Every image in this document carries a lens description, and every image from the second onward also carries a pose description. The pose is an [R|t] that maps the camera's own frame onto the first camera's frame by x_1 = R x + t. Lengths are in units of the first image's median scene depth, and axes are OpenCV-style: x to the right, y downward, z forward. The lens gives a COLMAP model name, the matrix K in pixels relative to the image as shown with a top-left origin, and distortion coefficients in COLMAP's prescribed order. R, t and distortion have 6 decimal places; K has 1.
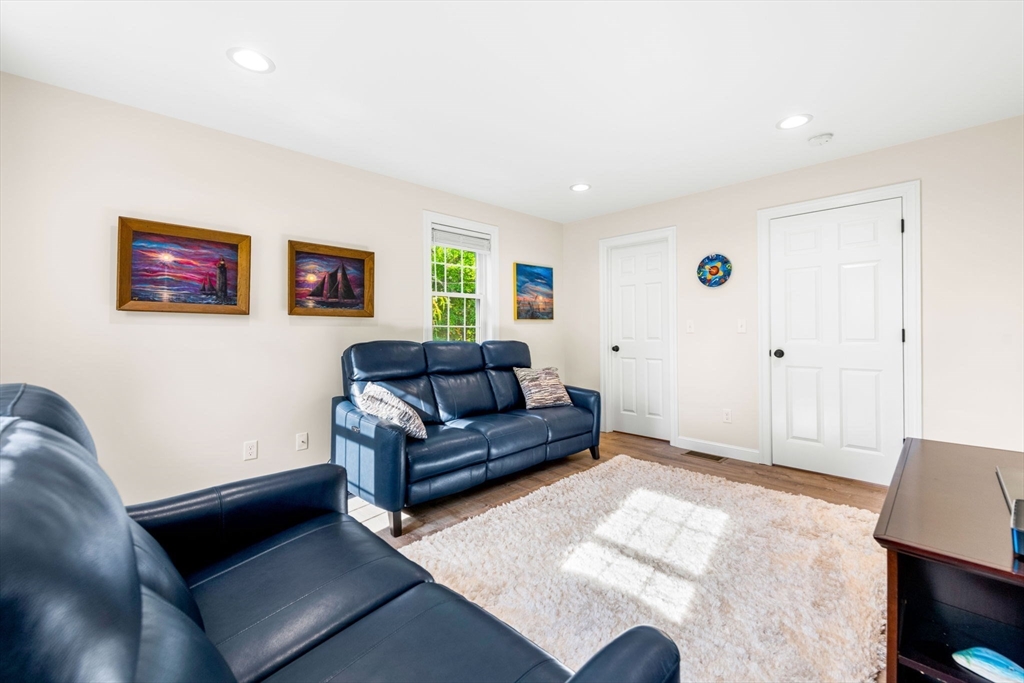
lens RADIAL K [[412.7, 0, 512.6], [0, 412.7, 345.6], [0, 0, 1]] dist [0.002062, -0.000046]
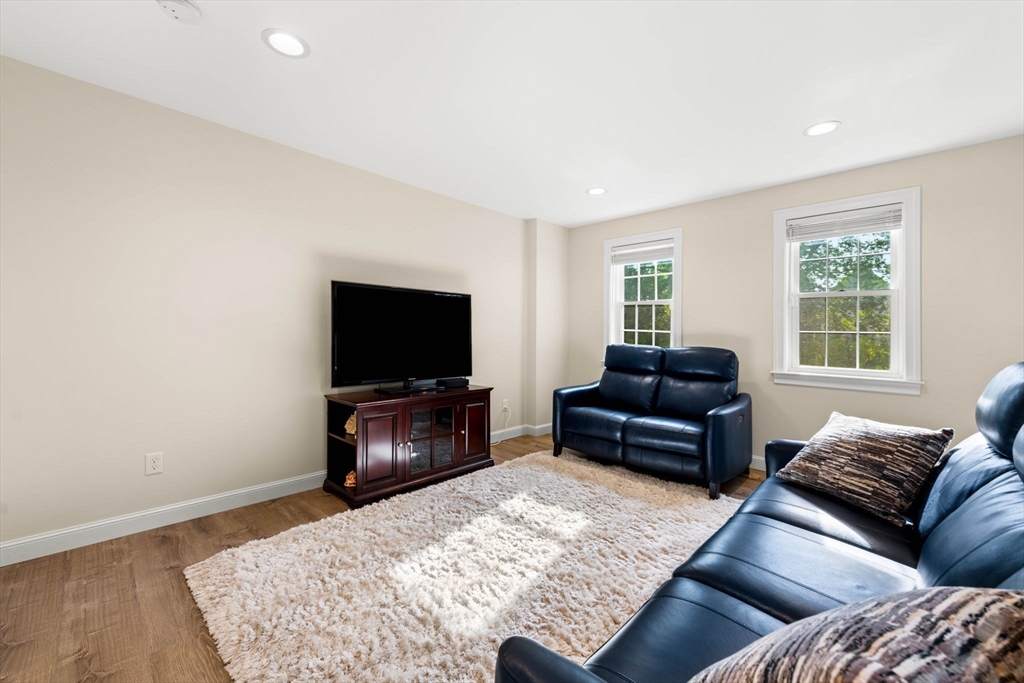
lens RADIAL K [[404.8, 0, 509.7], [0, 404.8, 335.9], [0, 0, 1]] dist [0.009017, -0.000022]
pose [[-0.999808, -0.004643, -0.019055, 0.250948], [-0.005476, 0.999021, 0.043898, -0.054278], [0.018833, 0.043994, -0.998854, 1.388873]]
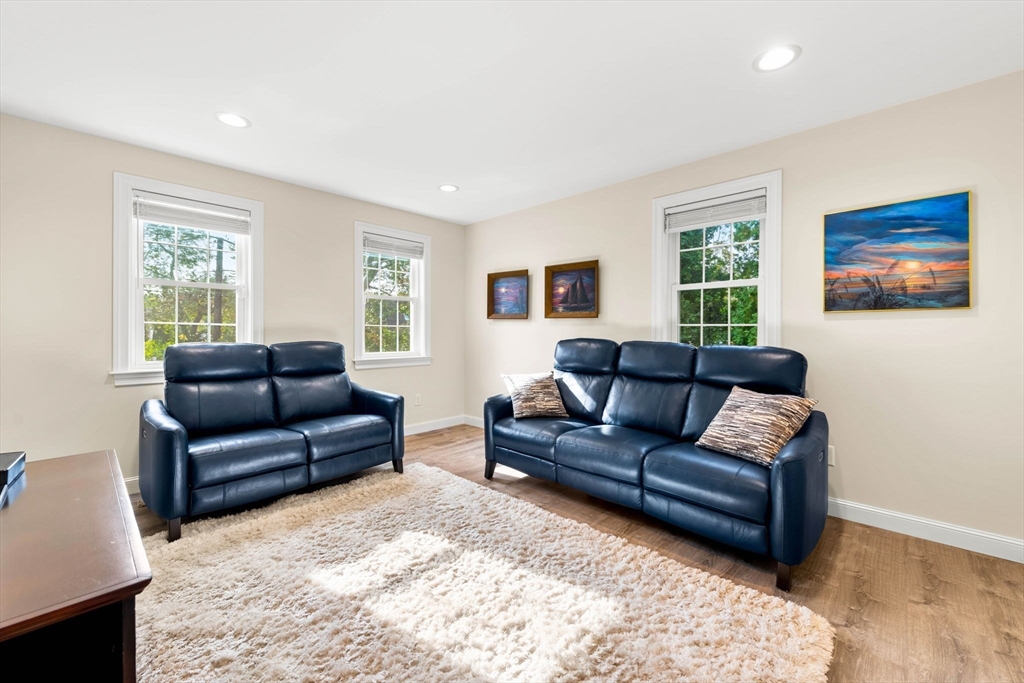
lens RADIAL K [[409.3, 0, 506.3], [0, 409.3, 338.2], [0, 0, 1]] dist [0.000779, -0.000111]
pose [[0.026842, 0.028038, -0.999246, 0.800705], [-0.038463, 0.998895, 0.026995, -0.034538], [0.998899, 0.037709, 0.027891, 0.749428]]
